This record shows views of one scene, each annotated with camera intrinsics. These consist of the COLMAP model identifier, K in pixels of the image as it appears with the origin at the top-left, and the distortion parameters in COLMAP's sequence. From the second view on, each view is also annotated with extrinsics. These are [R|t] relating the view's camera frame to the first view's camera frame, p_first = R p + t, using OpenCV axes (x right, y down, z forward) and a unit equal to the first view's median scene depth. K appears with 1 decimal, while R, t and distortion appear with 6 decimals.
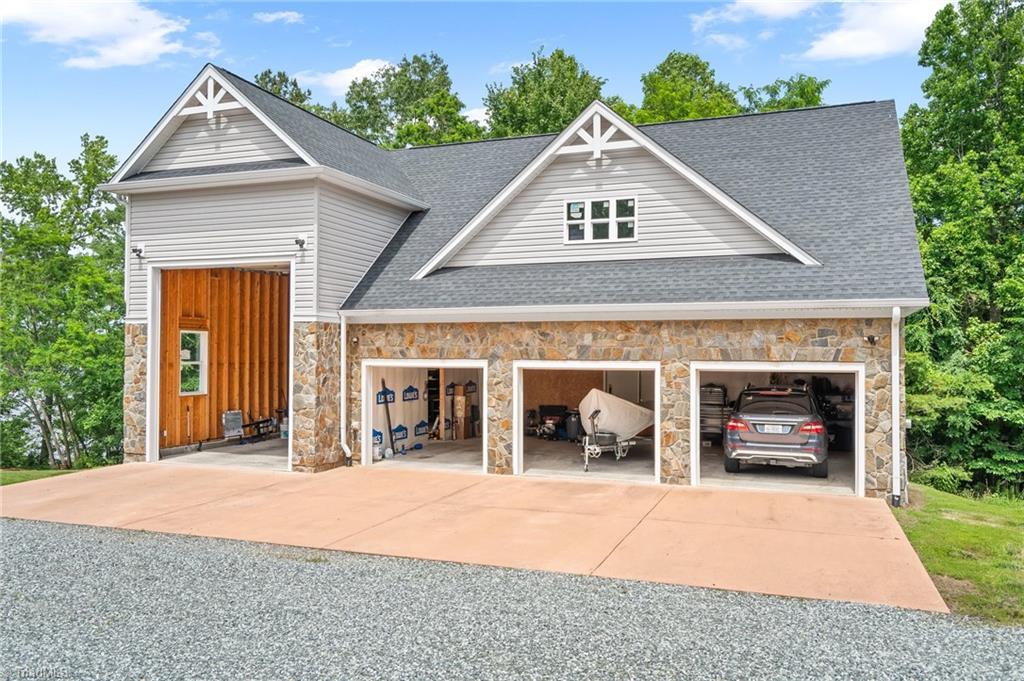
lens RADIAL K [[789.3, 0, 512.0], [0, 789.3, 340.5], [0, 0, 1]] dist [-0.003598, -0.001346]
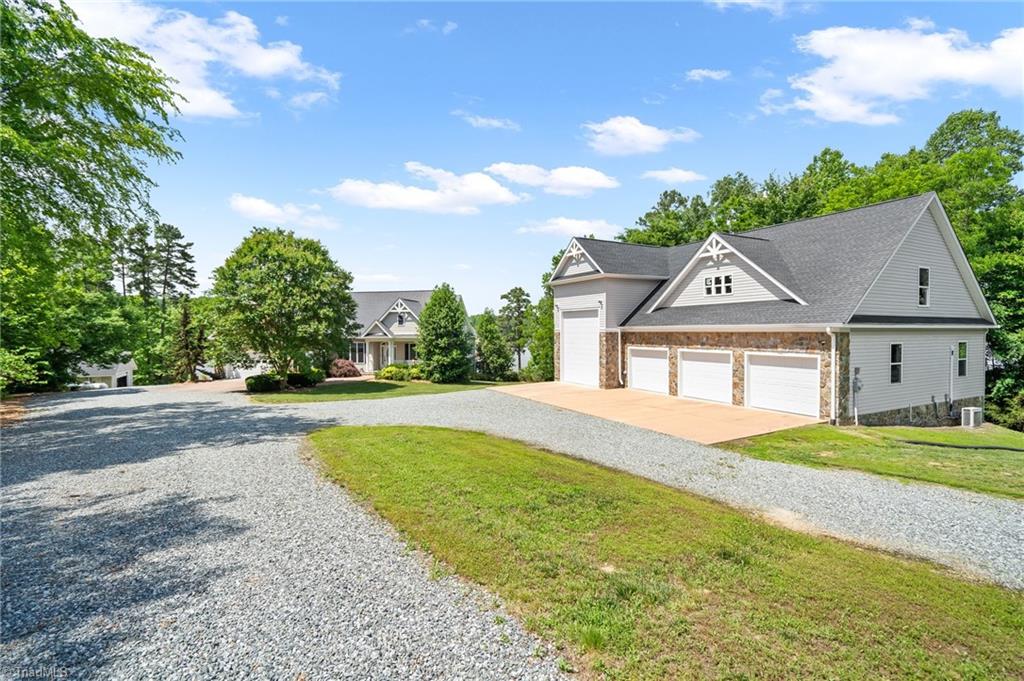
lens RADIAL K [[471.9, 0, 514.6], [0, 471.9, 327.5], [0, 0, 1]] dist [-0.002058, -0.000046]
pose [[0.745781, -0.011286, -0.666095, 0.563295], [0.019813, 0.999790, 0.005243, -0.052375], [0.665896, -0.017108, 0.745848, -0.368319]]
